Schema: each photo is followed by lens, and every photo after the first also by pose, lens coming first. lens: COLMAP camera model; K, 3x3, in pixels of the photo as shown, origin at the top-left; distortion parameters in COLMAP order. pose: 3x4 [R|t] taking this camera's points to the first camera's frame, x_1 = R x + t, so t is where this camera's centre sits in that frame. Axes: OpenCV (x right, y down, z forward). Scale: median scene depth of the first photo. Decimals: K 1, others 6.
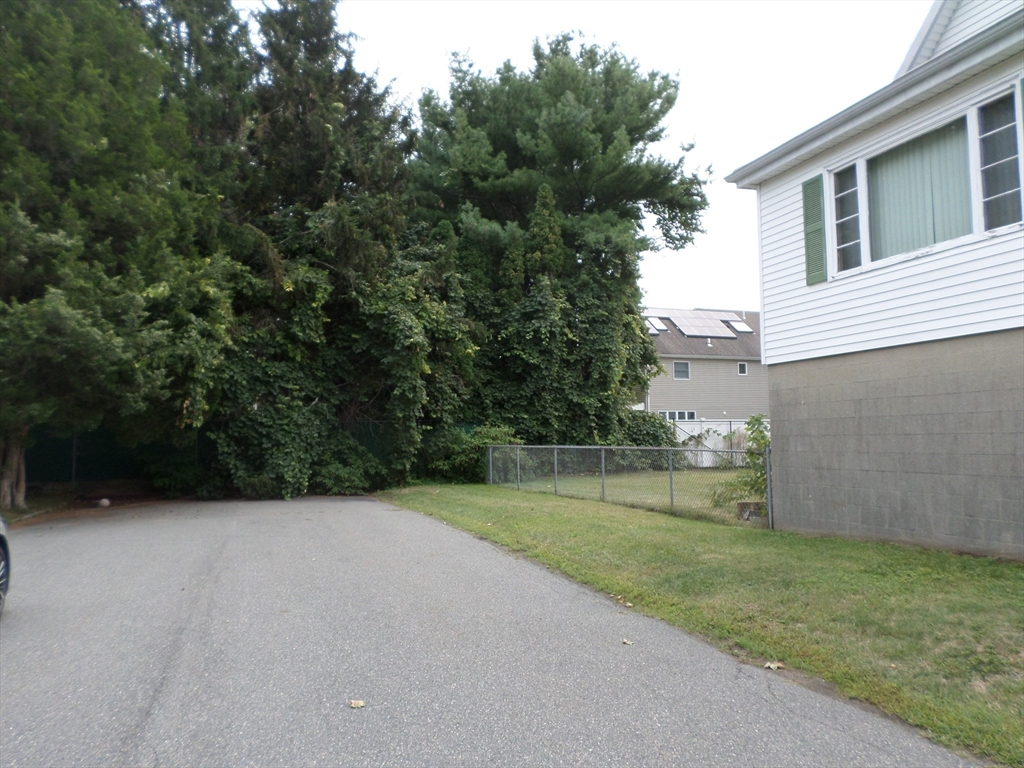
lens RADIAL K [[775.4, 0, 510.0], [0, 775.4, 401.0], [0, 0, 1]] dist [-0.049041, 0.001396]
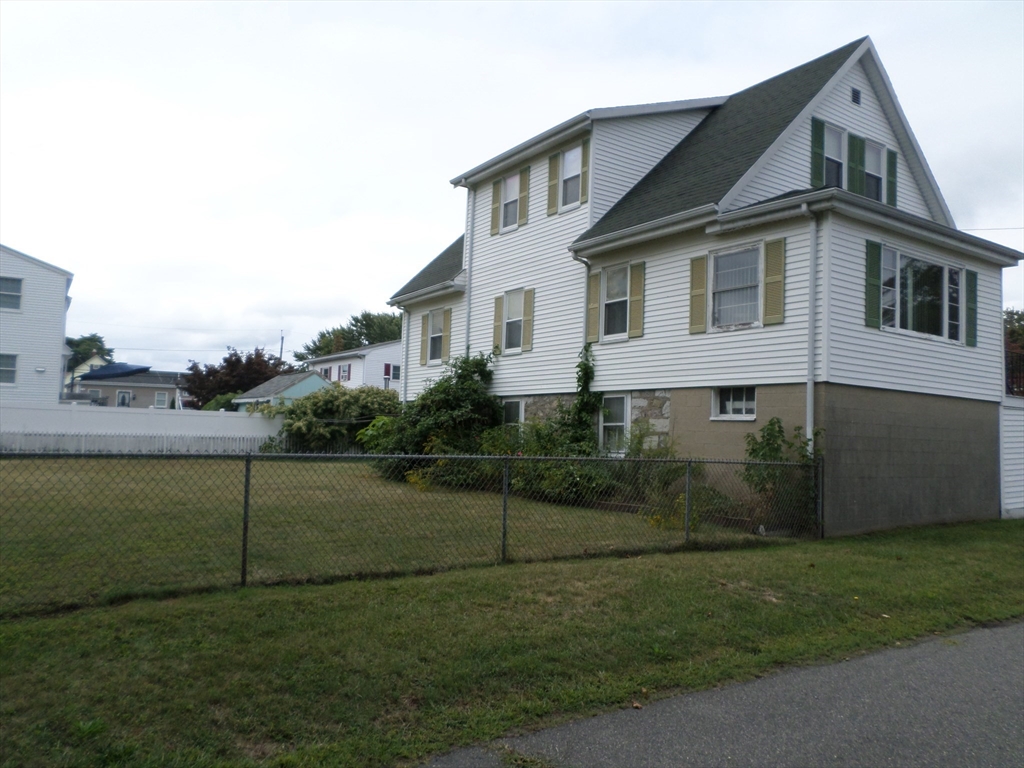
lens RADIAL K [[775.4, 0, 510.0], [0, 775.4, 401.0], [0, 0, 1]] dist [-0.049041, 0.001396]
pose [[-0.251237, 0.056597, 0.966269, -0.652849], [-0.075283, 0.994122, -0.077802, 0.106761], [-0.964993, -0.092290, -0.245500, 1.900289]]
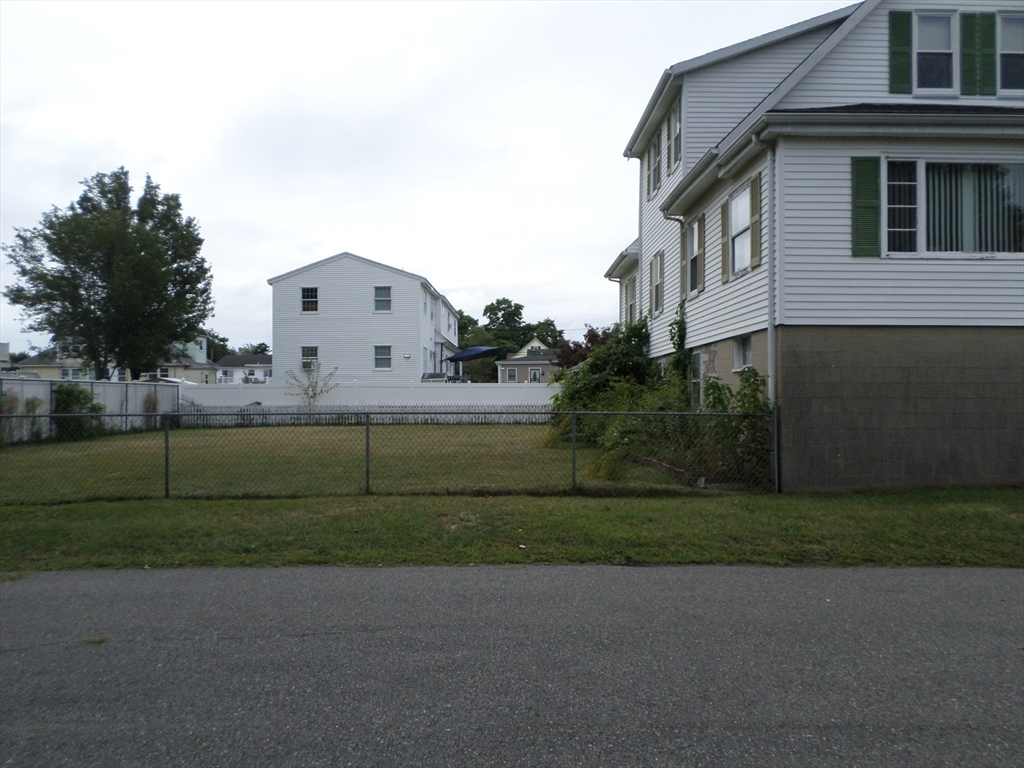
lens RADIAL K [[763.6, 0, 512.5], [0, 763.6, 401.2], [0, 0, 1]] dist [0.003693, -0.046483]
pose [[0.313150, 0.013697, 0.949605, -0.783101], [-0.051268, 0.998682, 0.002502, 0.073347], [-0.948319, -0.049468, 0.313440, 1.153843]]
